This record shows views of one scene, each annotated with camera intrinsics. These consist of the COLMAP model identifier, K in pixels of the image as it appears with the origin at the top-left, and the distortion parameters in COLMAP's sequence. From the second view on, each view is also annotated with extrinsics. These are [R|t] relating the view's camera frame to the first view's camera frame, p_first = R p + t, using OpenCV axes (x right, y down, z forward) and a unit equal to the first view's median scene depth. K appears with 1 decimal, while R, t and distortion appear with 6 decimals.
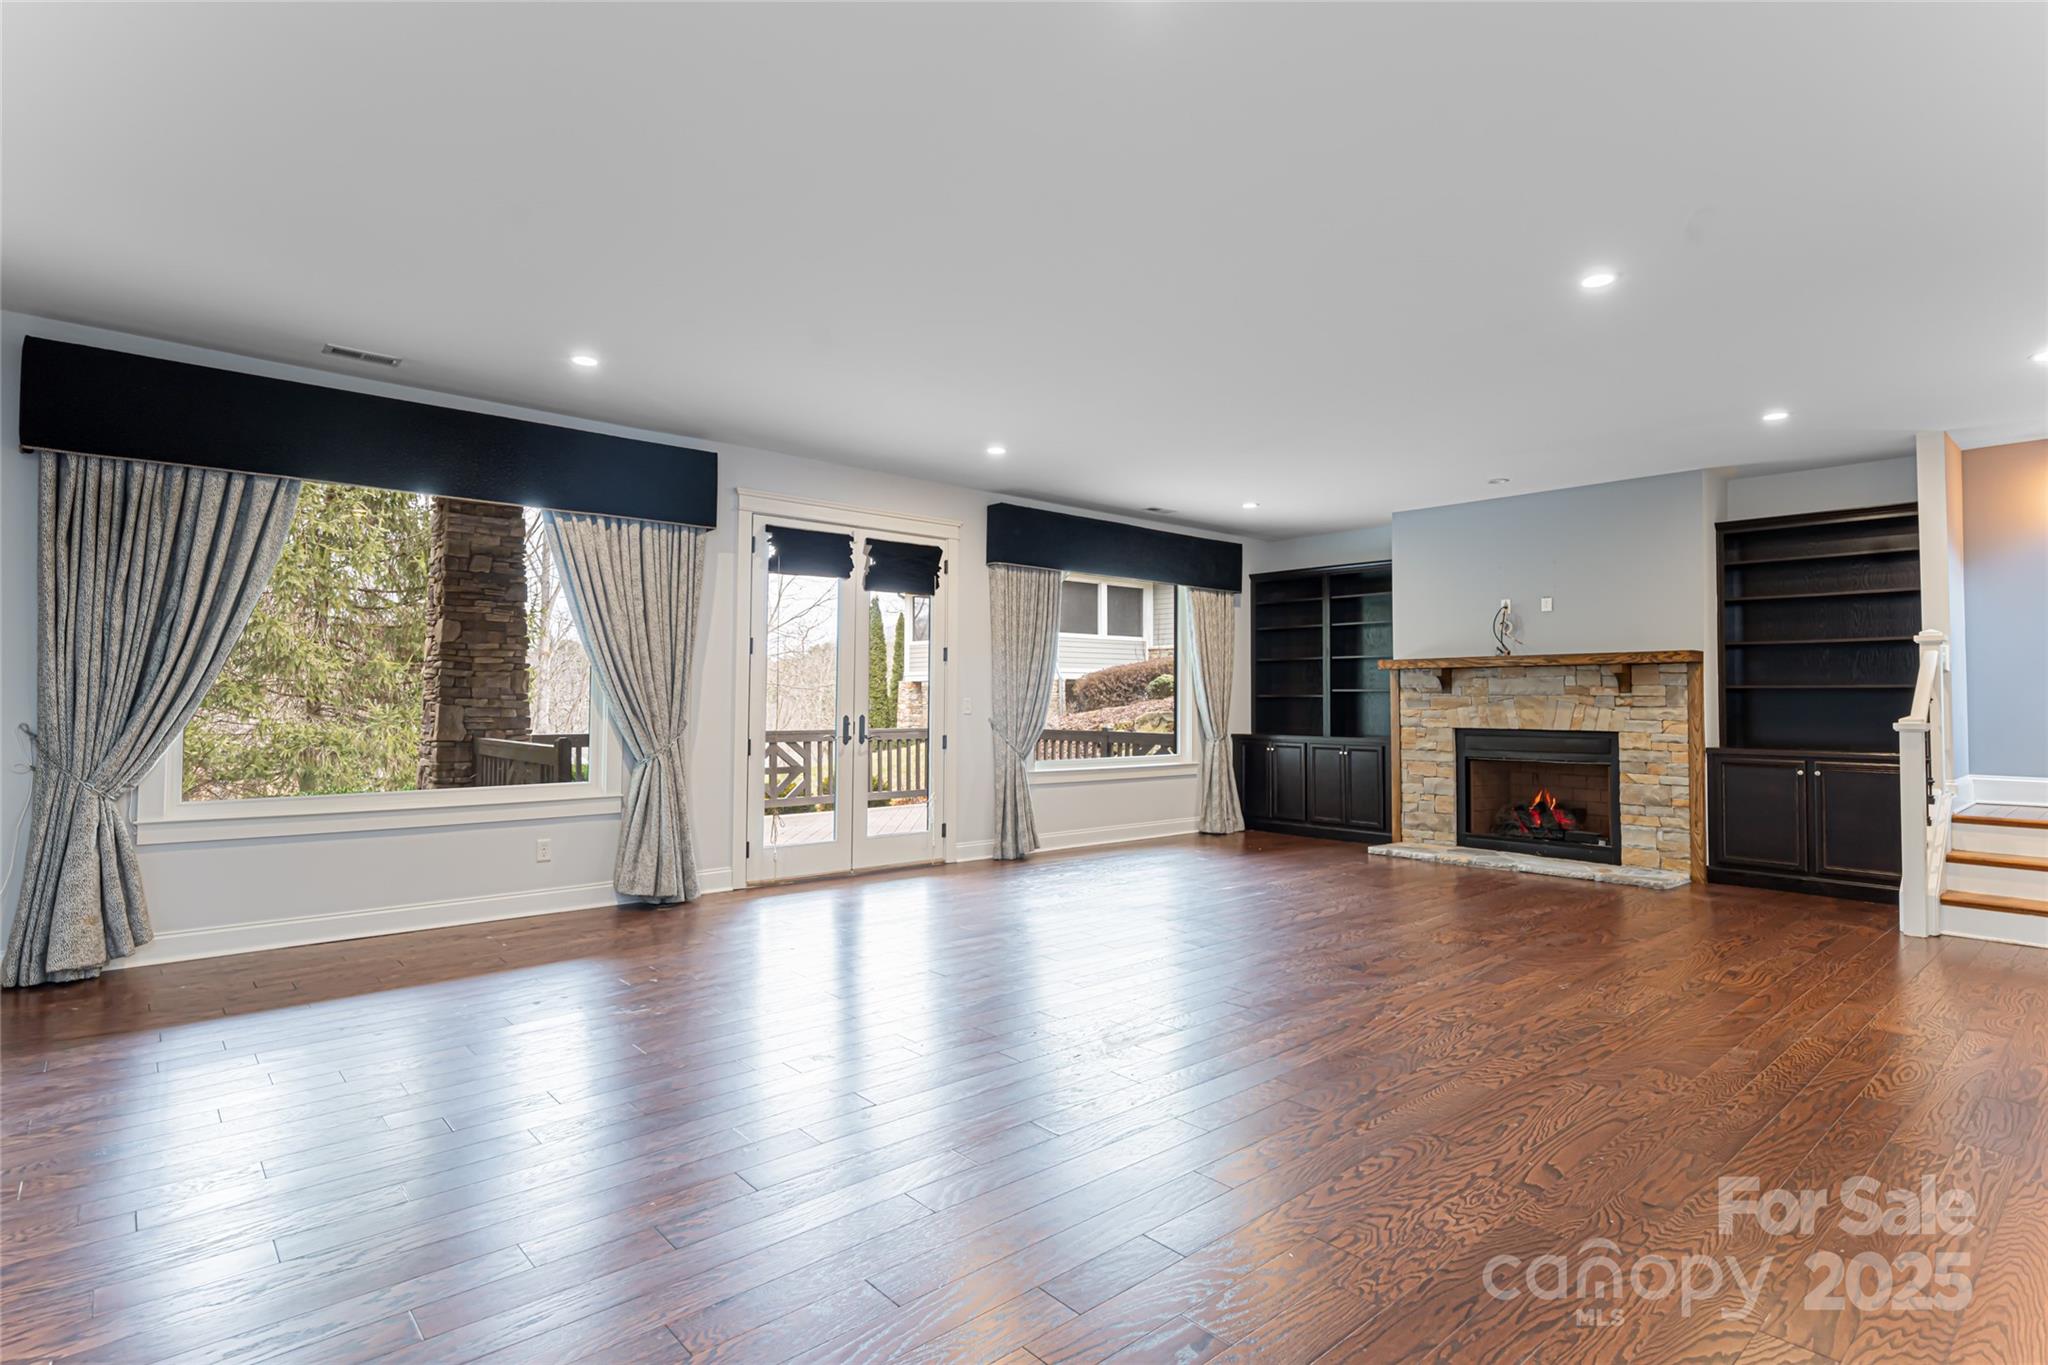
lens RADIAL K [[1038.6, 0, 1024.0], [0, 1038.6, 682.5], [0, 0, 1]] dist [-0.000105, -0.000001]
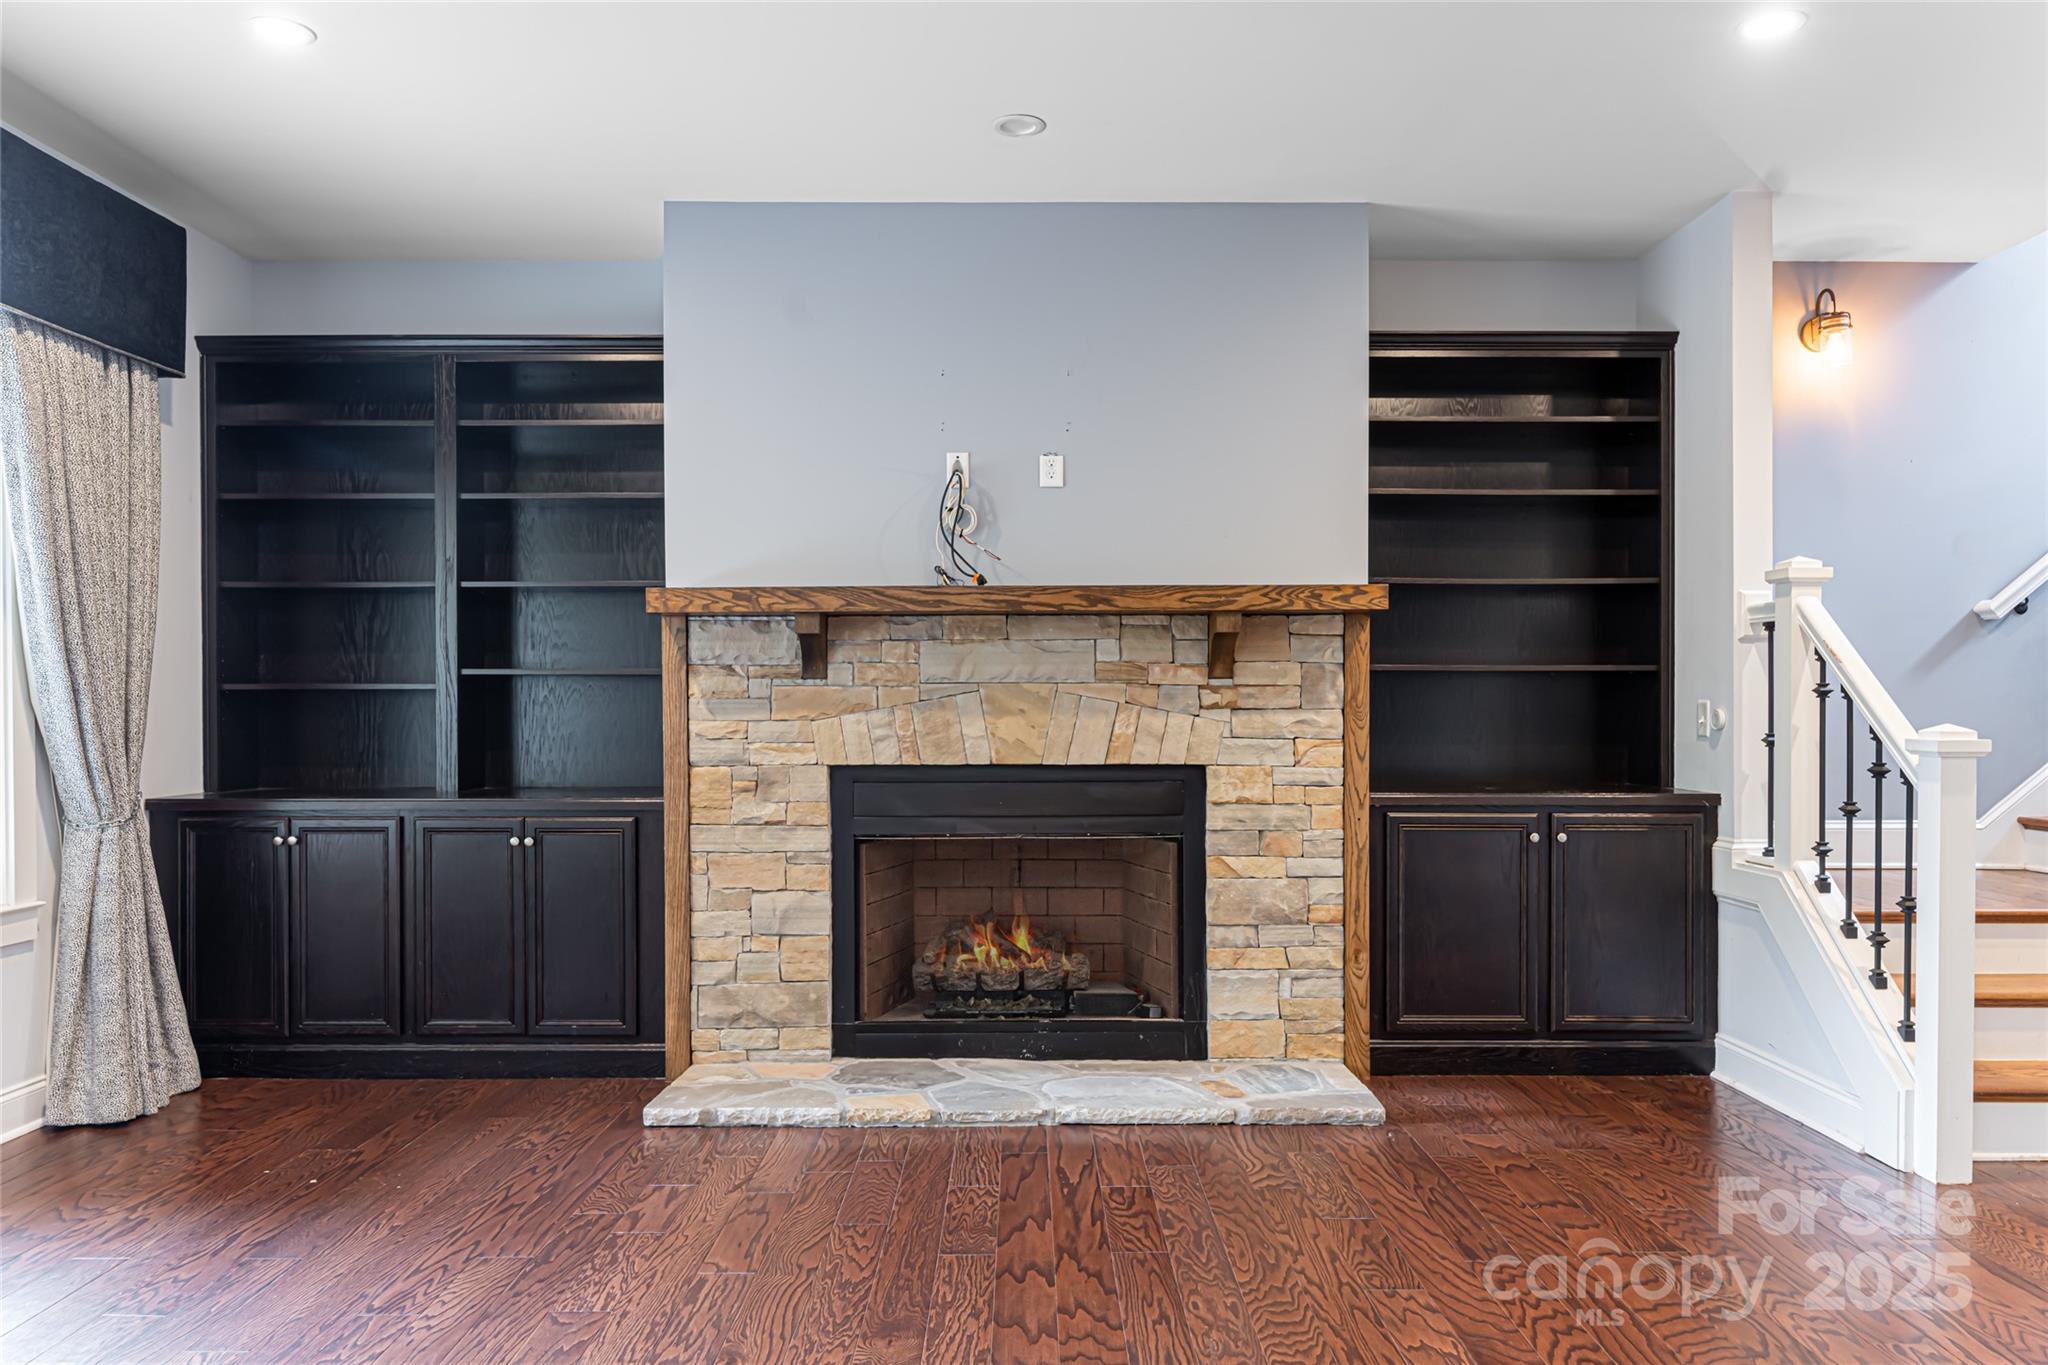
lens RADIAL K [[1417.4, 0, 1024.8], [0, 1417.4, 710.1], [0, 0, 1]] dist [-0.004082, -0.001807]
pose [[0.663839, -0.012657, 0.747768, 0.057784], [-0.009569, 0.999631, 0.025415, 0.008085], [-0.747814, -0.024027, 0.663473, 0.595085]]
